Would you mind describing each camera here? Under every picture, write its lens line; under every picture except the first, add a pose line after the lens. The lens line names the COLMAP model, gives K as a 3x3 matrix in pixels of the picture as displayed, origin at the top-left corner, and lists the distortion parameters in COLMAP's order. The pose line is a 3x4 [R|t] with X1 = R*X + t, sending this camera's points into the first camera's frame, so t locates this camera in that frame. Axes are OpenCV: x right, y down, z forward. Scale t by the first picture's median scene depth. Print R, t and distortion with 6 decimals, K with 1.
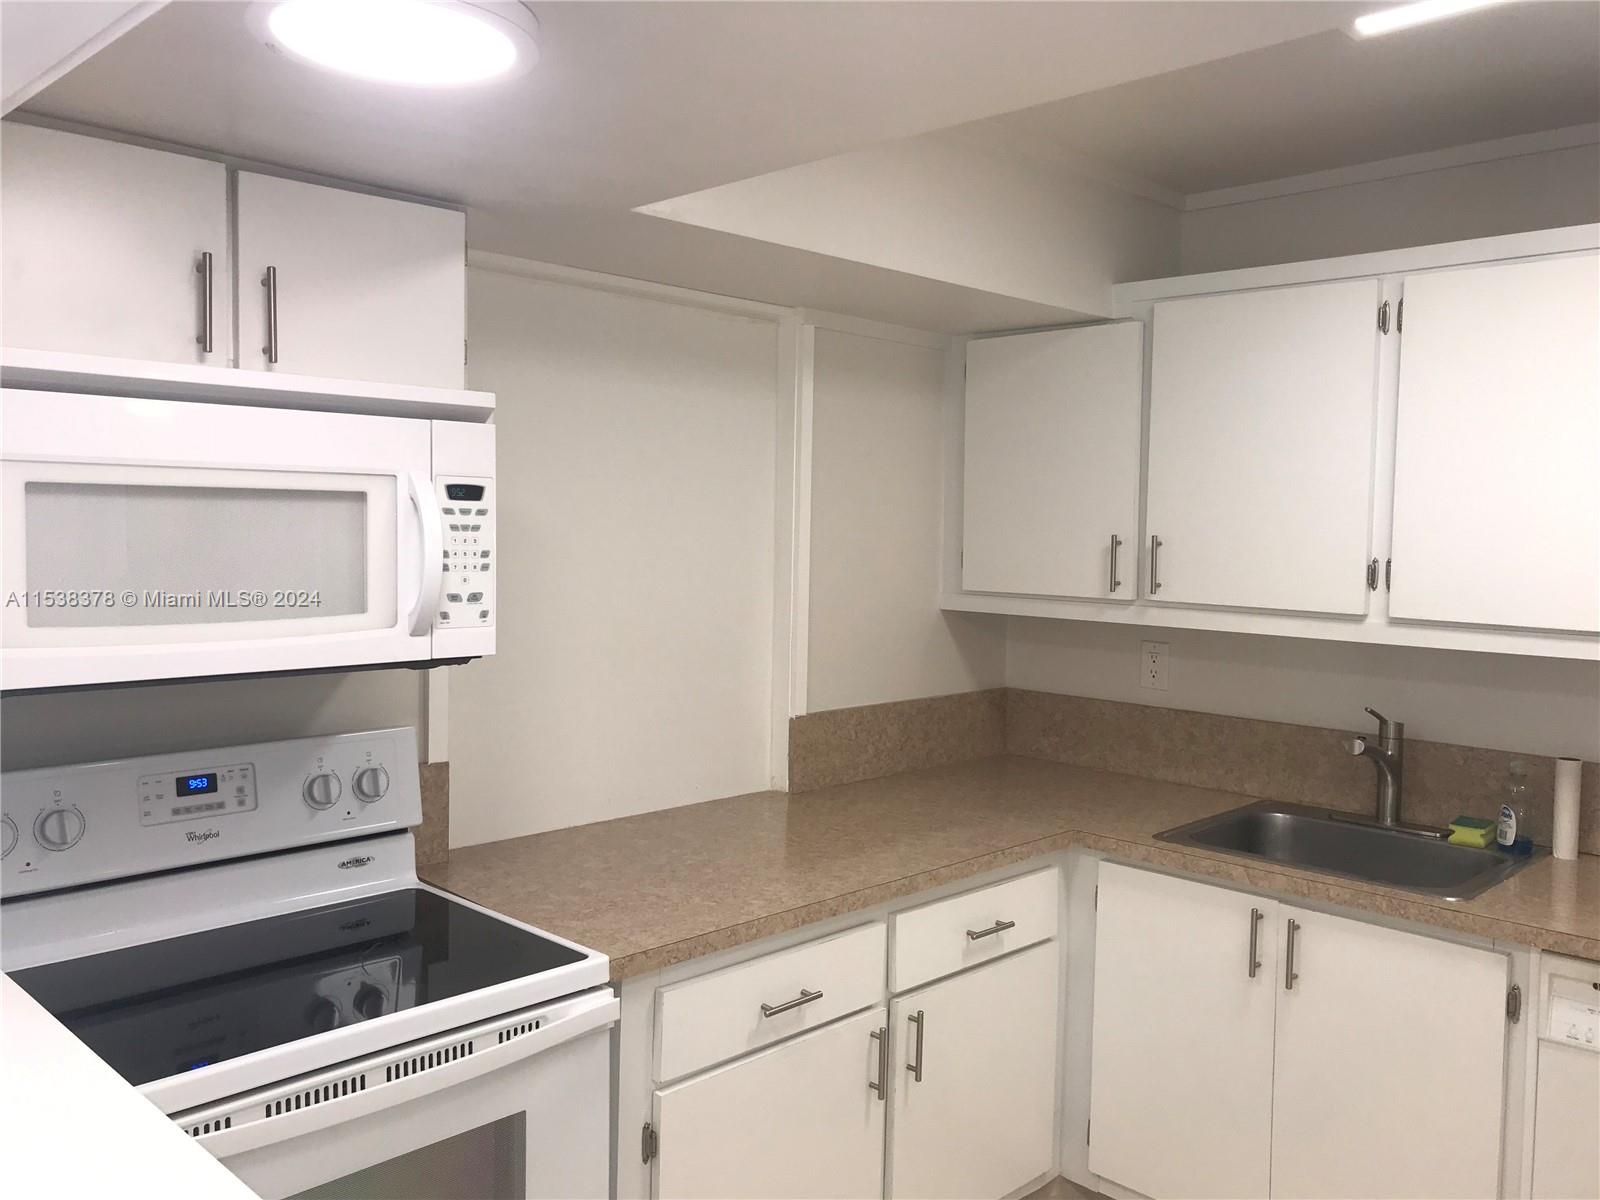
lens RADIAL K [[1317.6, 0, 806.8], [0, 1317.6, 585.5], [0, 0, 1]] dist [0.002553, 0.007184]
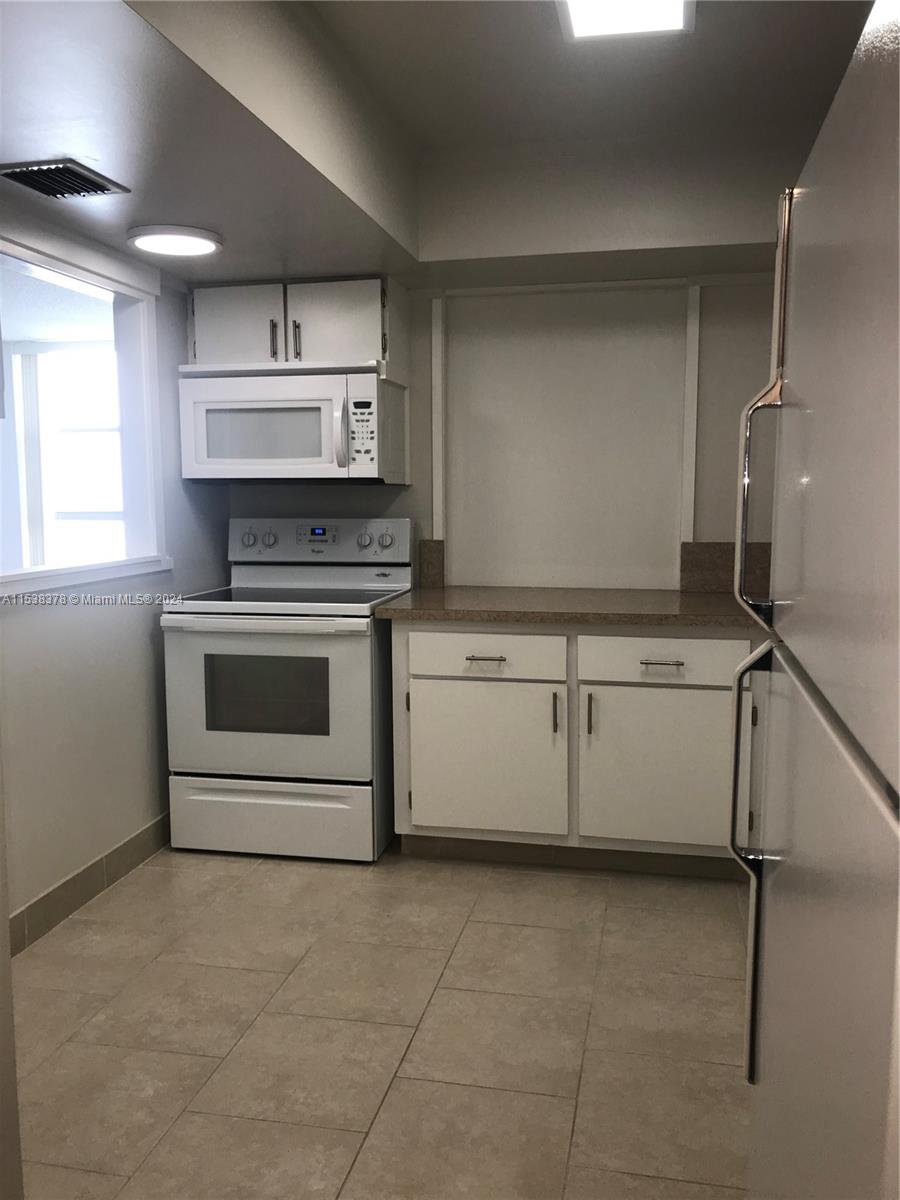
lens RADIAL K [[995.2, 0, 456.4], [0, 995.2, 604.0], [0, 0, 1]] dist [0.057497, -0.005196]
pose [[0.538345, 0.079782, -0.838939, 1.296513], [-0.027887, 0.996650, 0.076885, 0.134695], [0.842263, -0.017995, 0.538767, 0.188264]]
